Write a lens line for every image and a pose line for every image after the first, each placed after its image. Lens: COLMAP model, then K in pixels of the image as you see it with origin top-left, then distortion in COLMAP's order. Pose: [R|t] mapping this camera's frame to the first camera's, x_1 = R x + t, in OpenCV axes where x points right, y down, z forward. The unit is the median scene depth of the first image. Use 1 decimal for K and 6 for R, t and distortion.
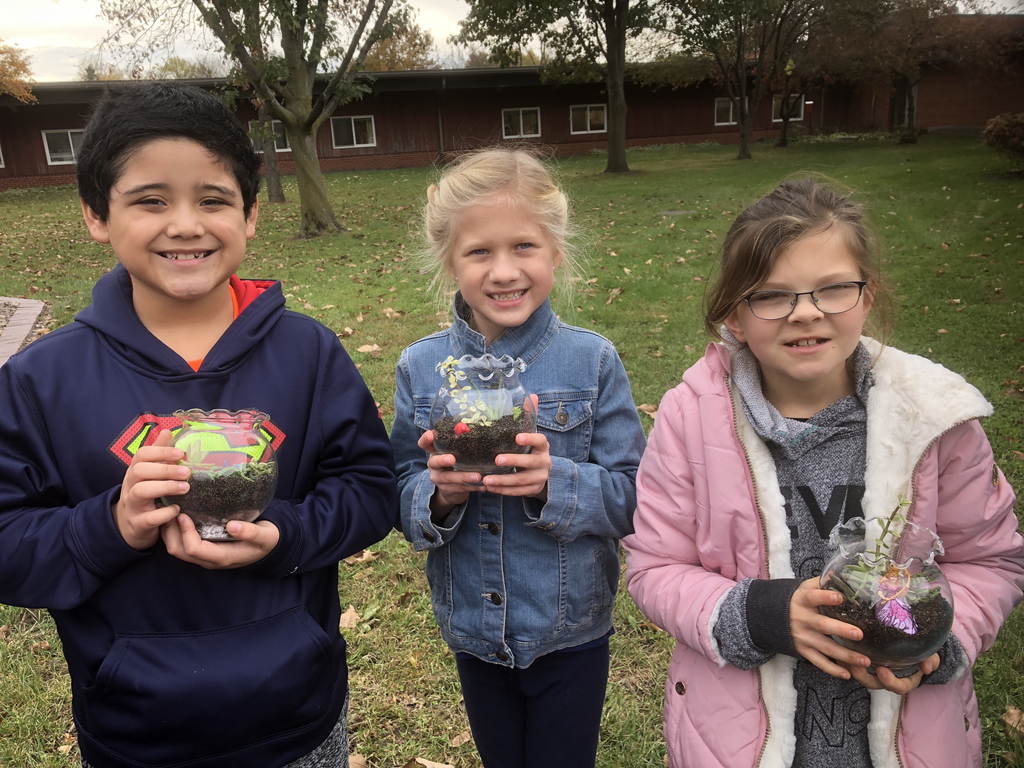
lens RADIAL K [[749.3, 0, 513.7], [0, 749.3, 335.6], [0, 0, 1]] dist [0.022642, -0.052086]
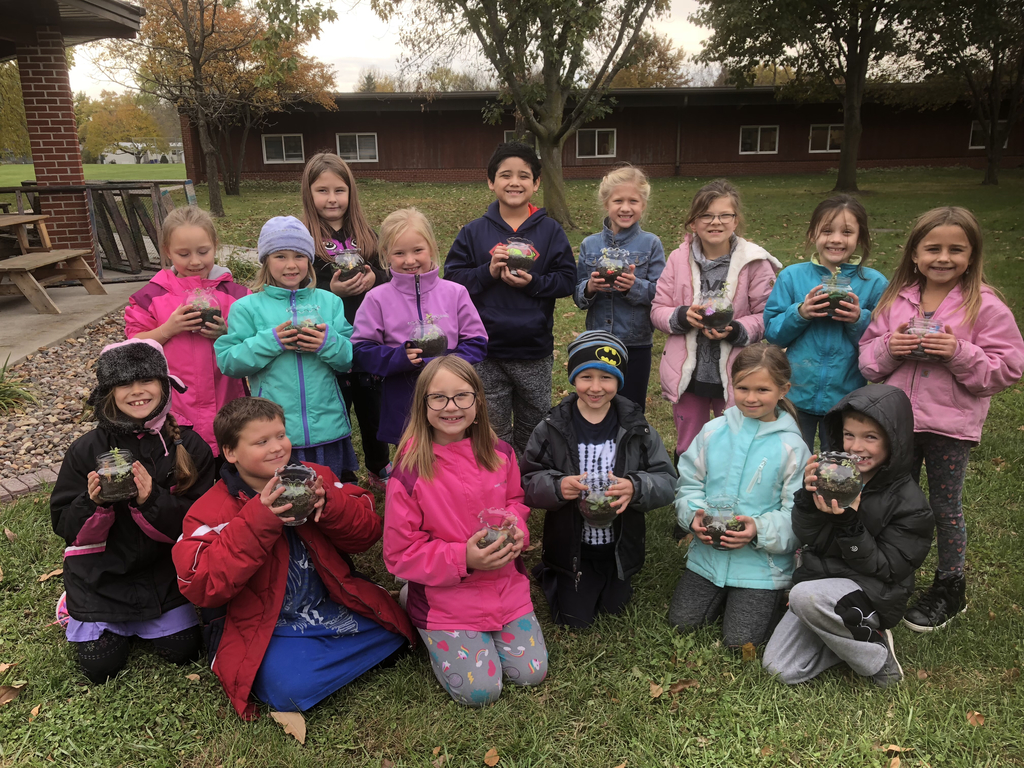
lens RADIAL K [[749.3, 0, 513.7], [0, 749.3, 335.6], [0, 0, 1]] dist [0.022642, -0.052086]
pose [[0.951353, 0.104342, -0.289896, 0.031149], [-0.108464, 0.994099, 0.001856, 0.028669], [0.288379, 0.029678, 0.957056, -0.119574]]
